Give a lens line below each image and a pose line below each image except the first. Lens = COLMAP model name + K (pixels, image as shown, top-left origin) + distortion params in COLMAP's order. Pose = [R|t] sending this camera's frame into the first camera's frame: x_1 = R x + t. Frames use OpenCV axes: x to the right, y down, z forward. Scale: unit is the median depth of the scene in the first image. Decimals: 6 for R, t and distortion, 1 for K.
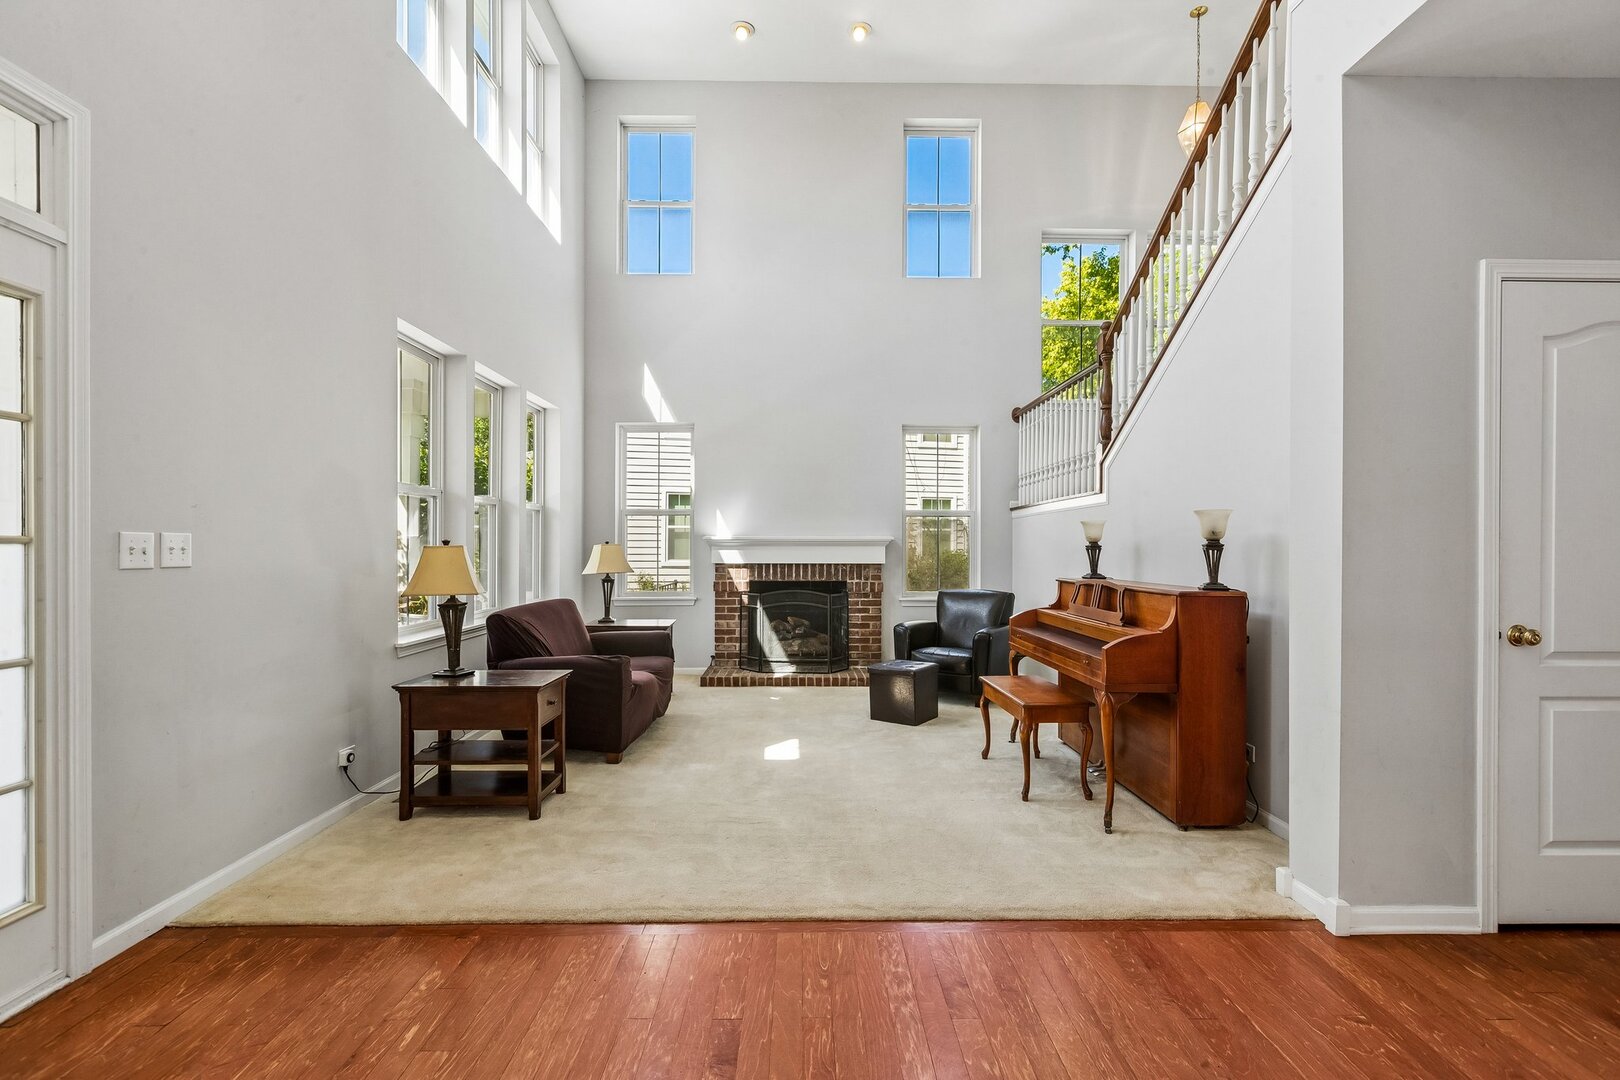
lens RADIAL K [[726.9, 0, 806.6], [0, 726.9, 547.4], [0, 0, 1]] dist [0.004710, -0.001494]
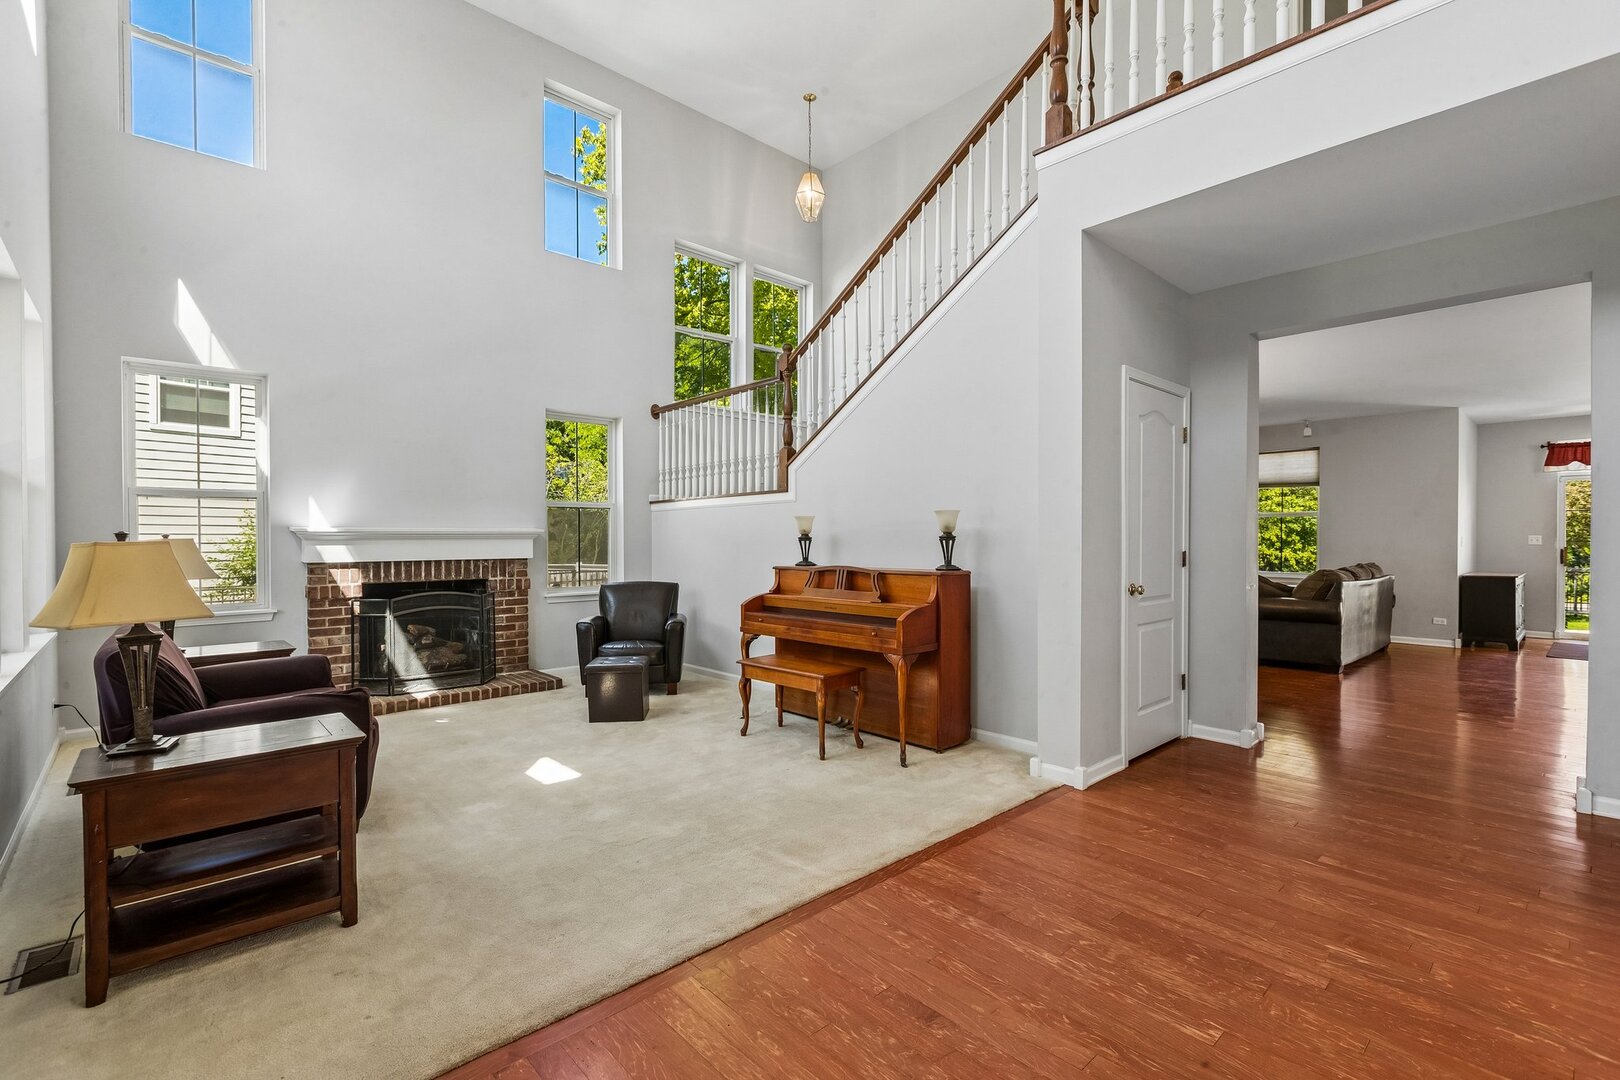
lens RADIAL K [[726.9, 0, 812.3], [0, 726.9, 545.3], [0, 0, 1]] dist [0.004710, -0.001494]
pose [[0.745408, -0.011175, 0.666515, -0.246393], [0.006097, 0.999932, 0.009946, -0.000816], [-0.666581, -0.003350, 0.745425, 0.082174]]
